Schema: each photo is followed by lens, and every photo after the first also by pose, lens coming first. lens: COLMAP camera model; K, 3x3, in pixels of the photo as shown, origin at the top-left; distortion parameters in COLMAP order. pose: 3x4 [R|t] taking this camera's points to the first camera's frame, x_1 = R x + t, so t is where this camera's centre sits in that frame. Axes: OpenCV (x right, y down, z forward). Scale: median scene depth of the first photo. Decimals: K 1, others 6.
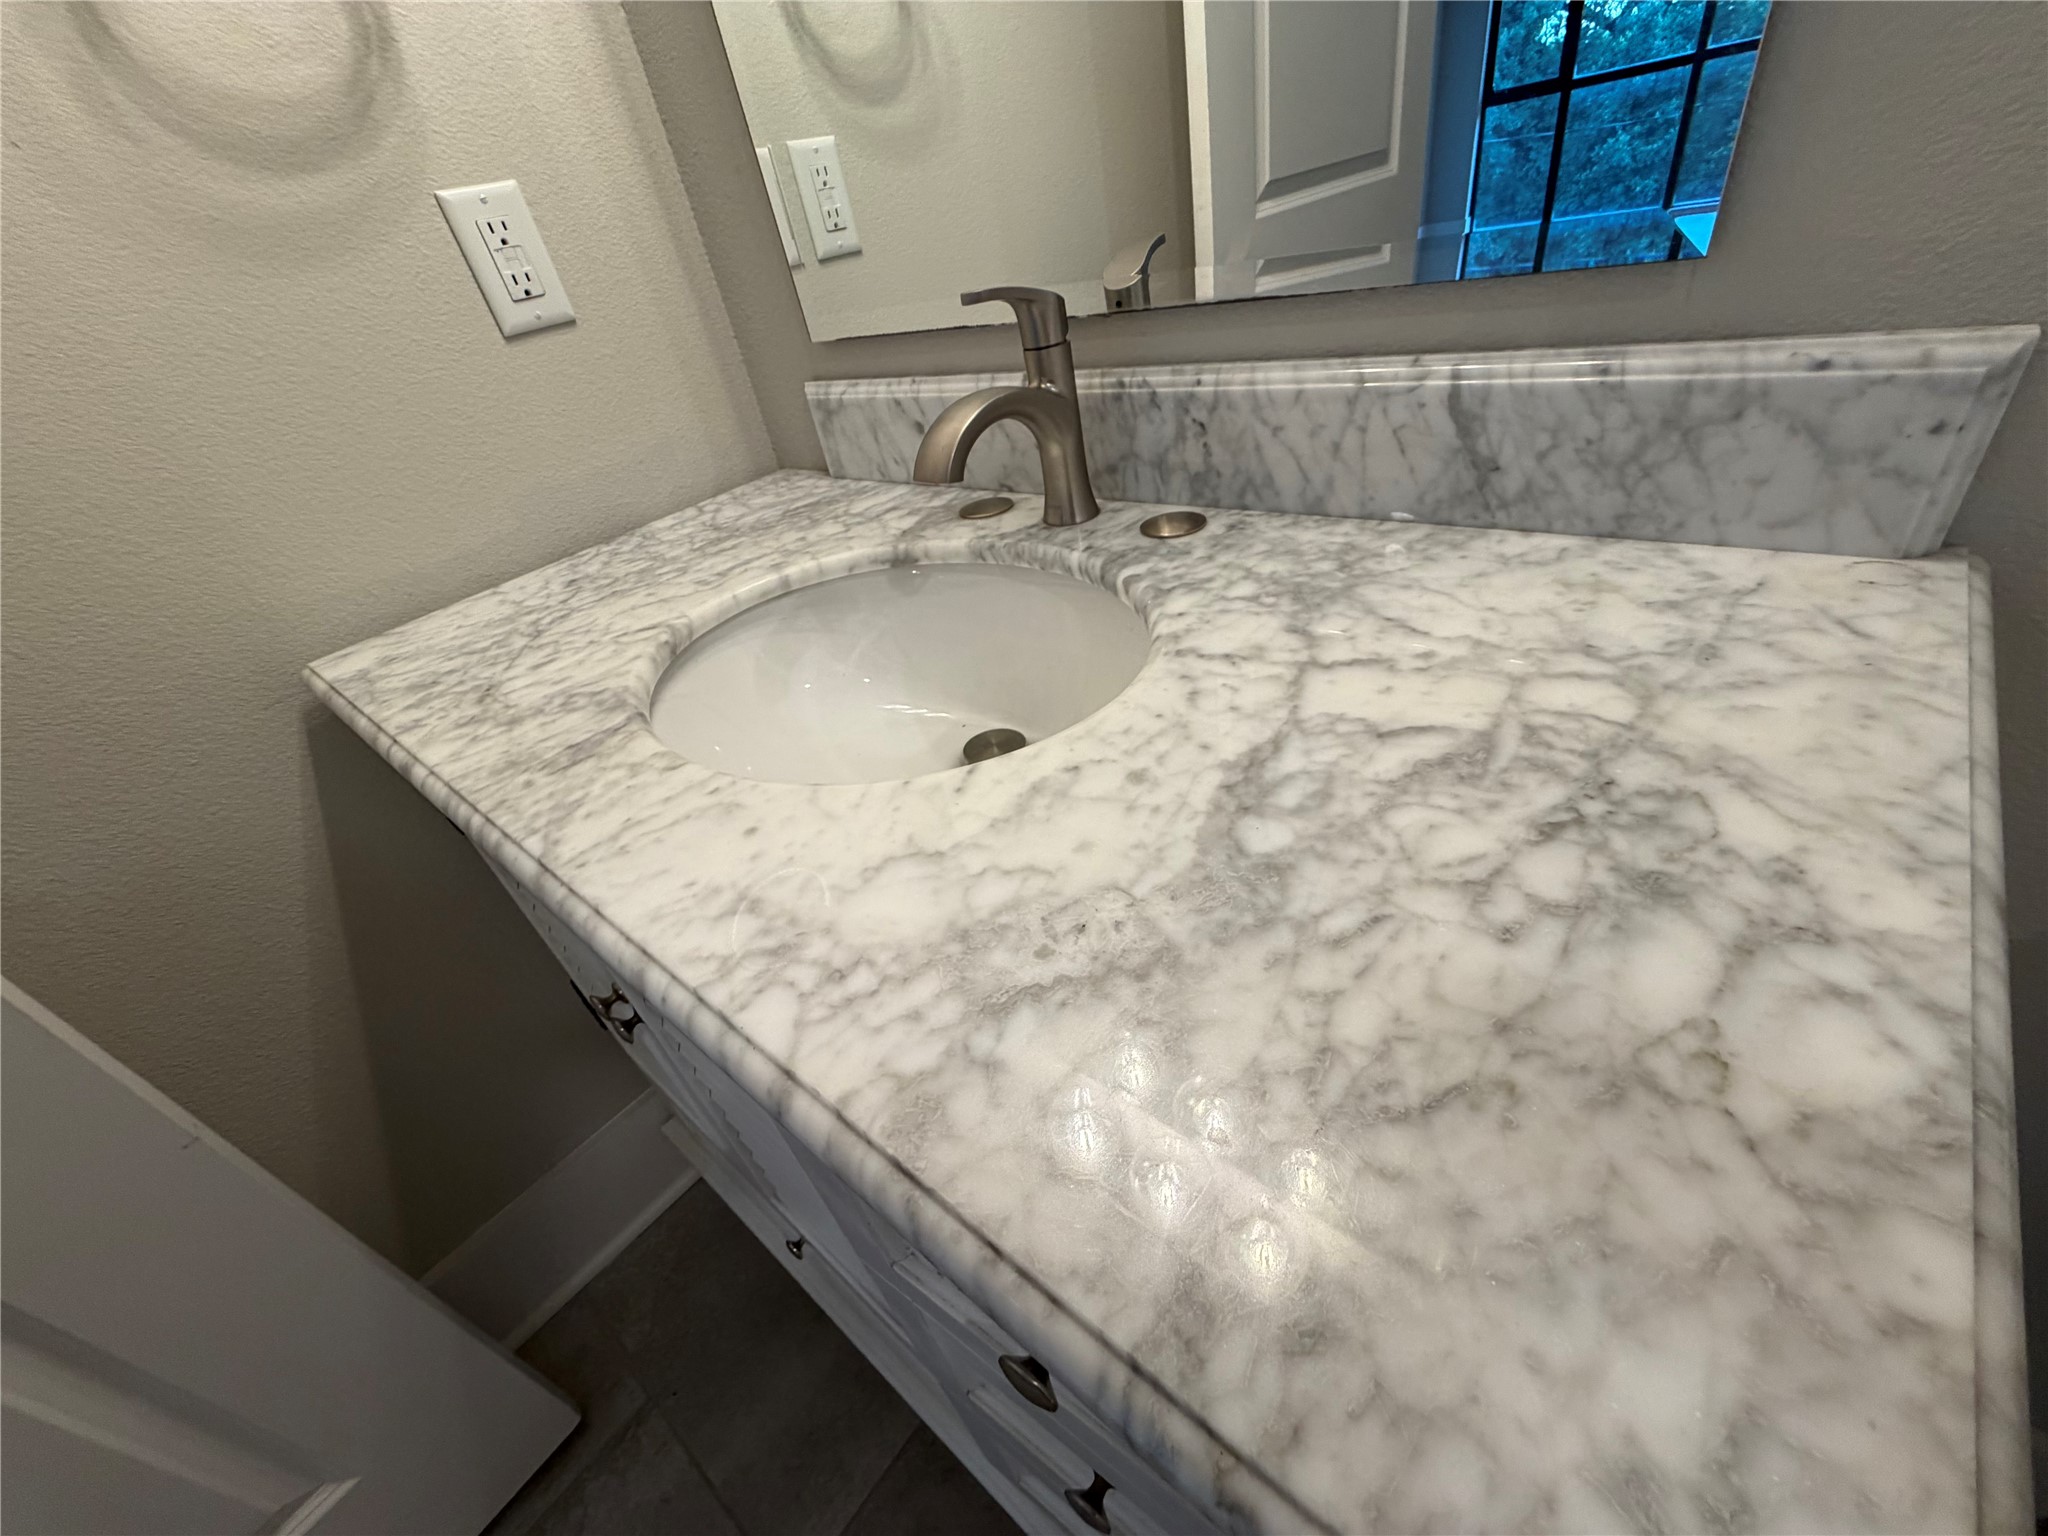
lens RADIAL K [[814.9, 0, 1025.6], [0, 814.9, 772.0], [0, 0, 1]] dist [-0.000416, -0.000168]
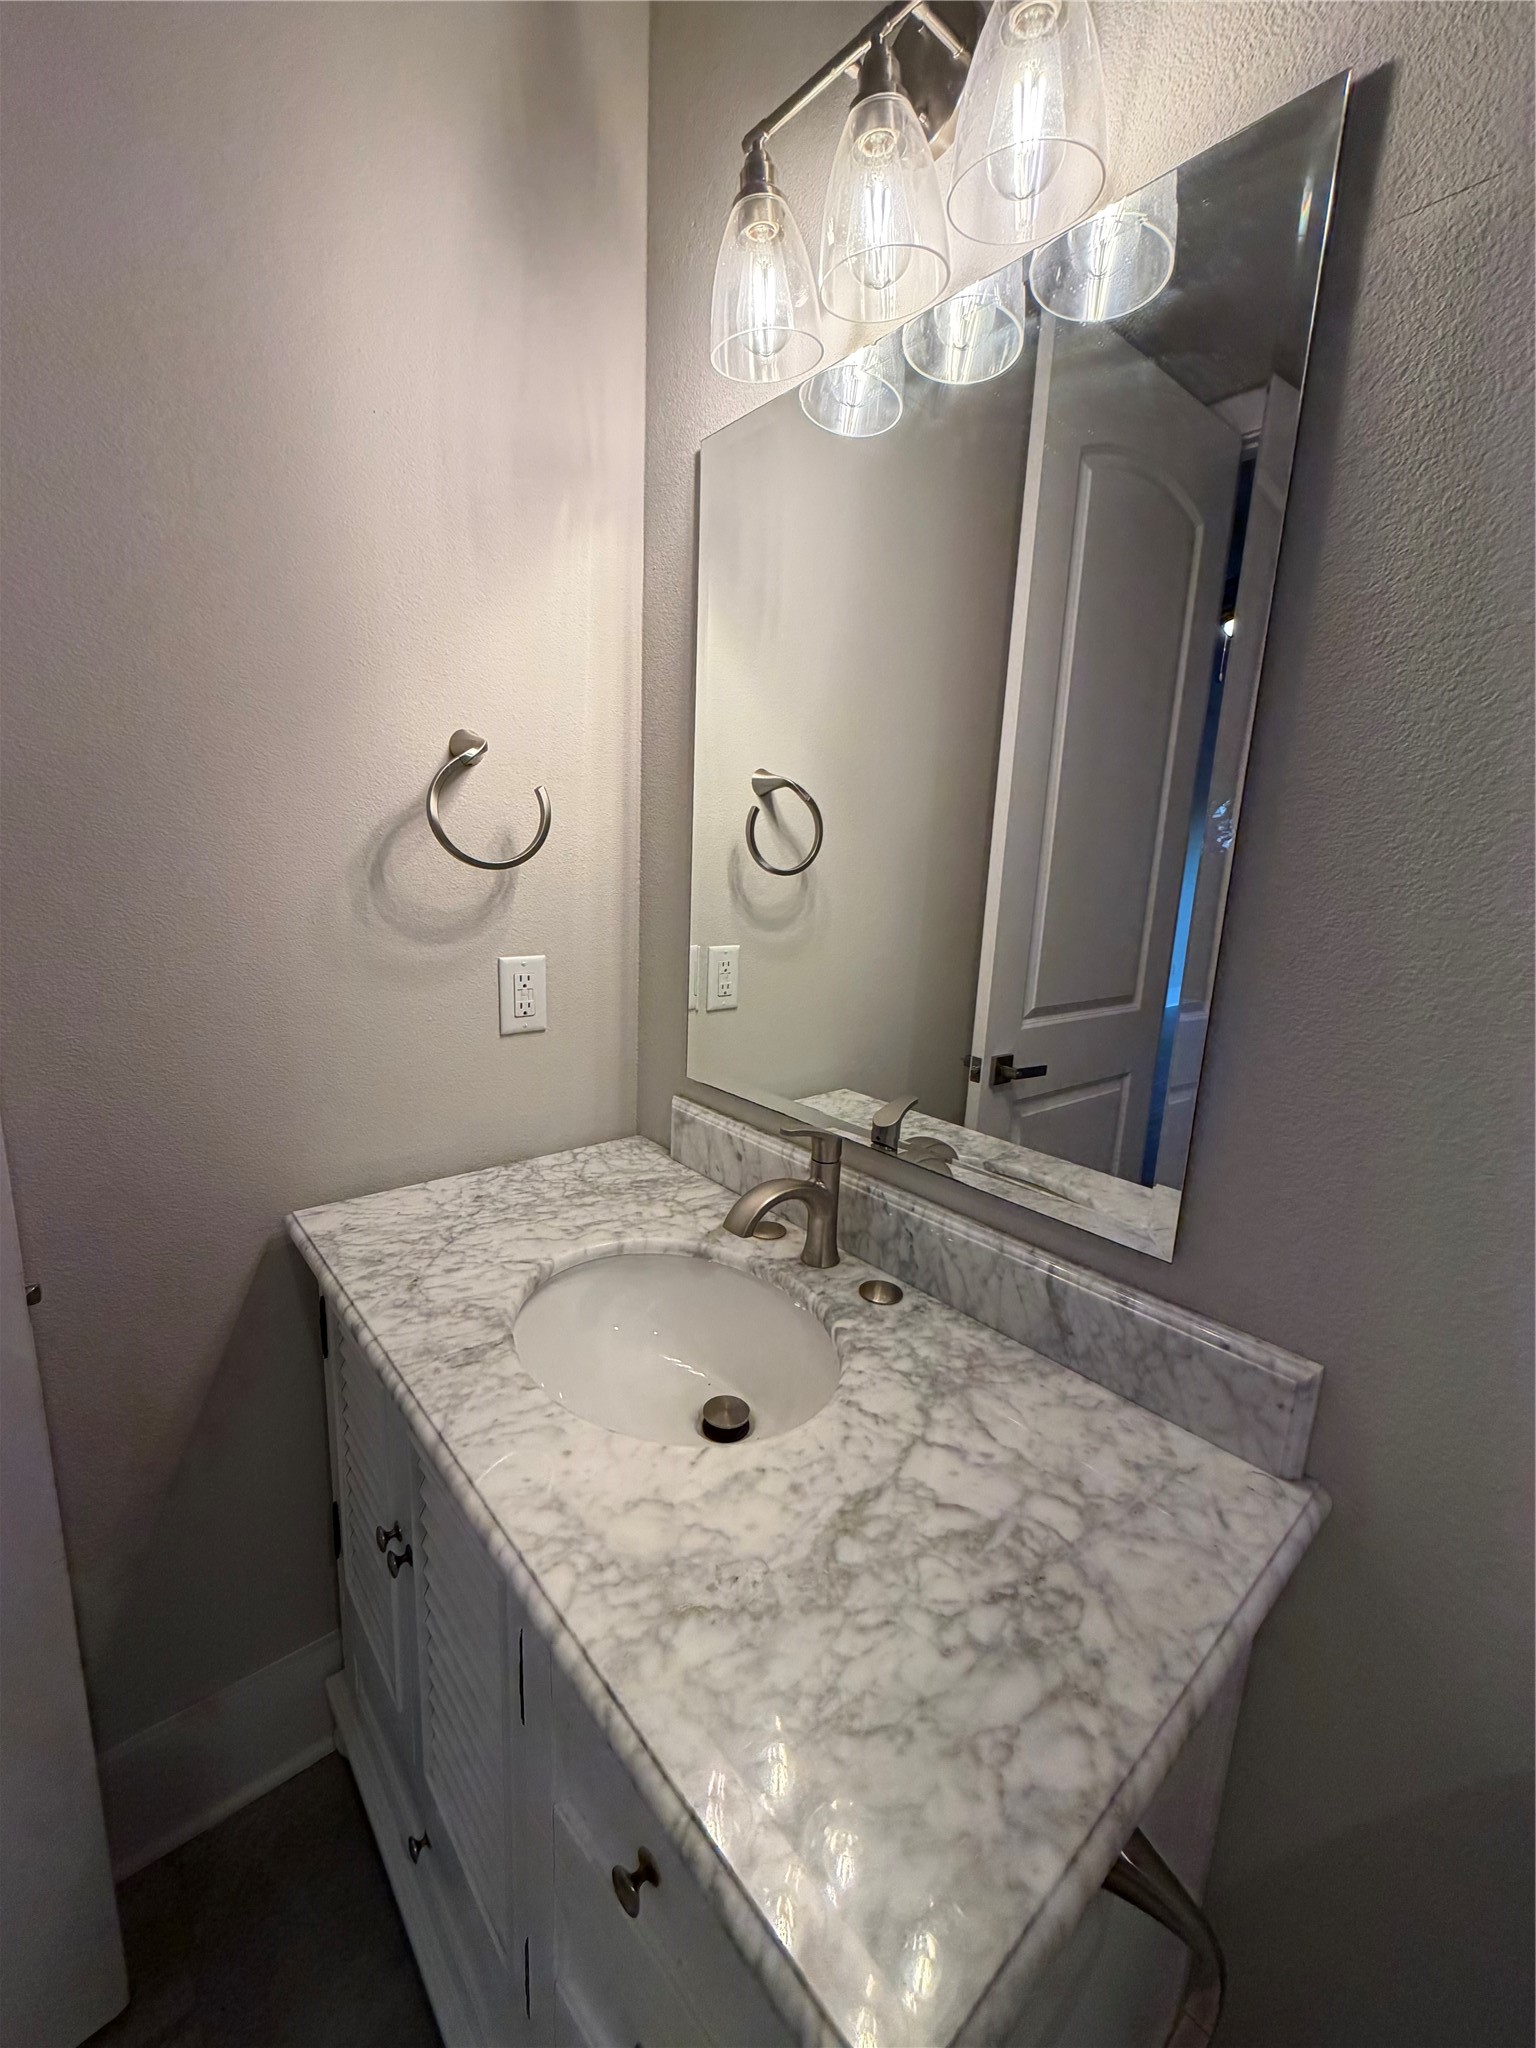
lens RADIAL K [[814.9, 0, 767.8], [0, 814.9, 1016.1], [0, 0, 1]] dist [-0.000416, -0.000168]
pose [[0.965235, 0.240616, -0.102109, 0.015854], [-0.261358, 0.882851, -0.390213, -0.162653], [-0.003744, 0.403334, 0.915045, -0.836937]]
